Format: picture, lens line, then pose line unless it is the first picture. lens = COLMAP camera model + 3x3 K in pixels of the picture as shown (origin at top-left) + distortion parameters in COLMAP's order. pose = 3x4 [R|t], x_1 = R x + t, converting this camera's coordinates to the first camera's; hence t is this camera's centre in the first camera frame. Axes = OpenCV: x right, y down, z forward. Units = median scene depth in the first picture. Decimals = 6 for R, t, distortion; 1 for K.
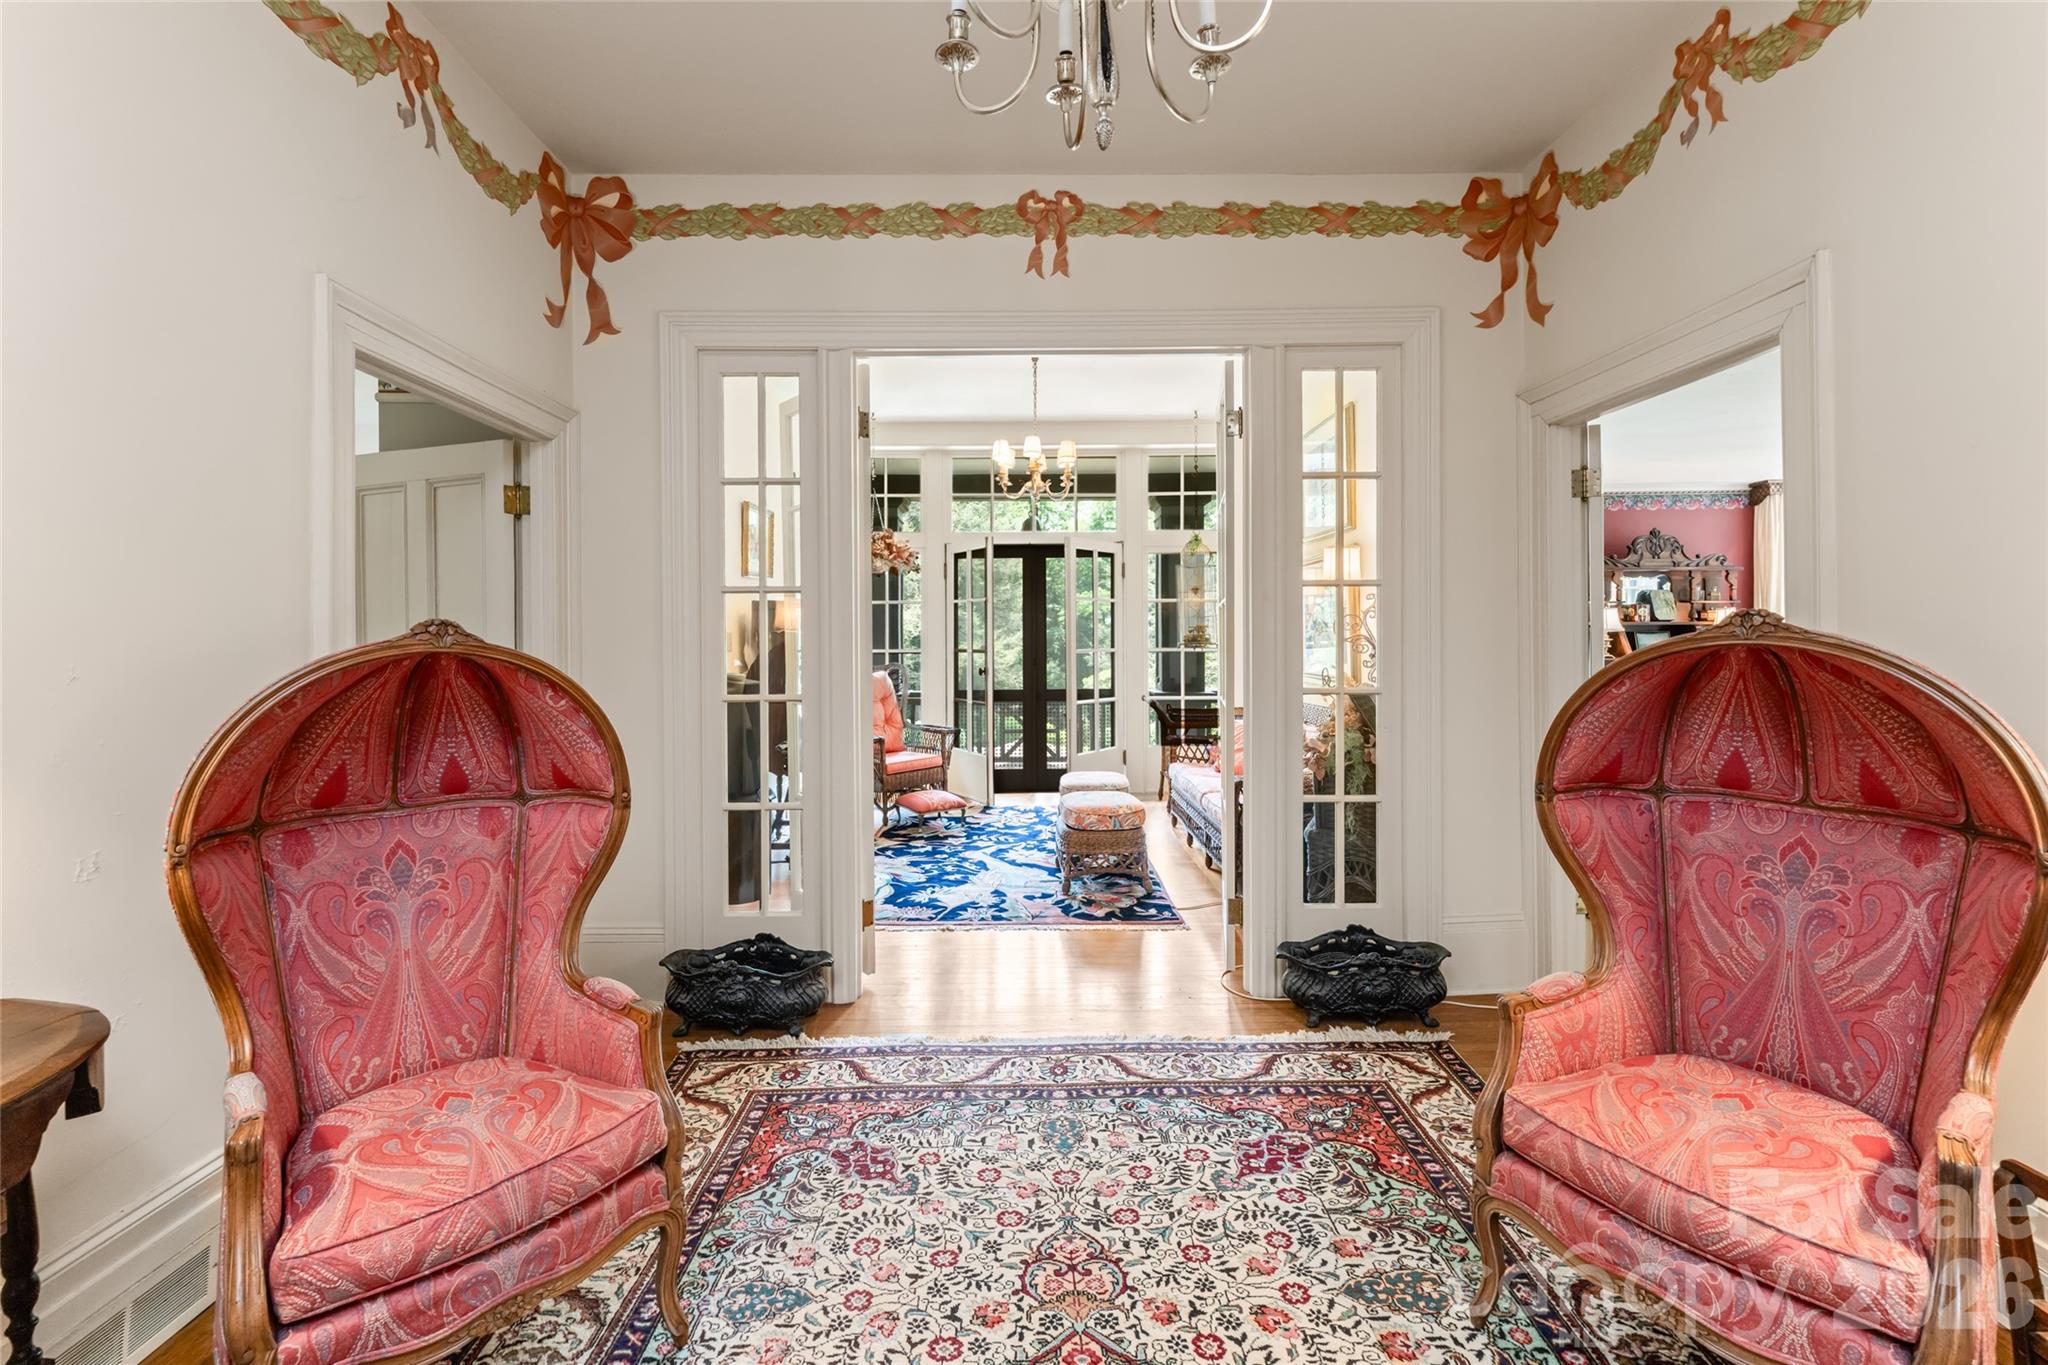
lens RADIAL K [[864.4, 0, 1018.0], [0, 864.4, 636.6], [0, 0, 1]] dist [0.000937, 0.000117]
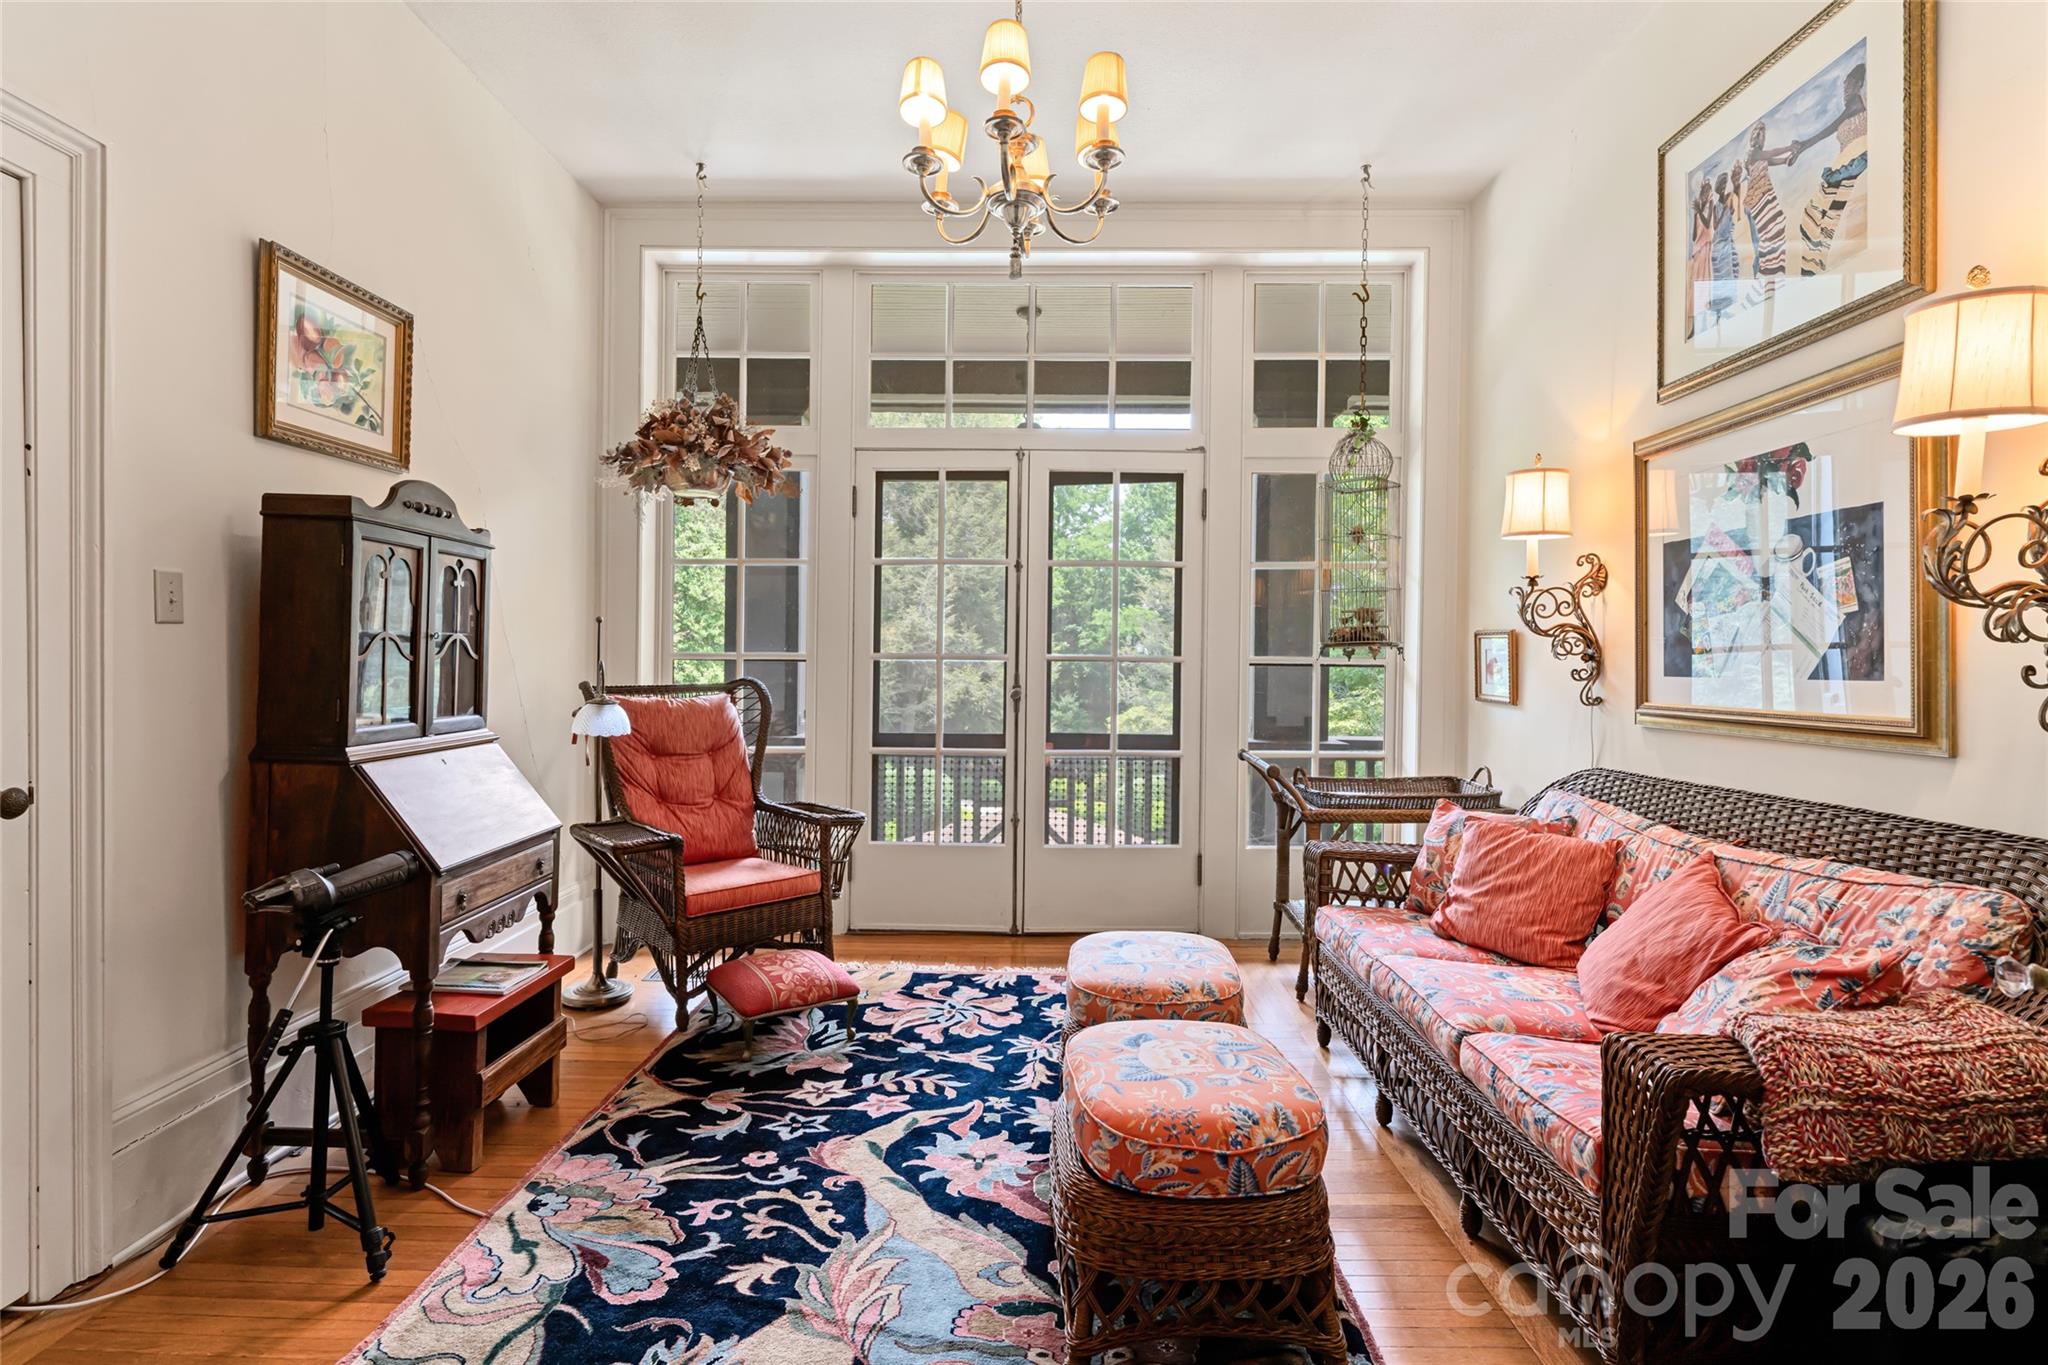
lens RADIAL K [[1001.9, 0, 1020.6], [0, 1001.9, 685.5], [0, 0, 1]] dist [0.000953, 0.000033]
pose [[0.999826, 0.014914, -0.011195, 0.027227], [-0.014771, 0.999810, 0.012716, 0.029105], [0.011382, -0.012549, 0.999856, 0.486034]]
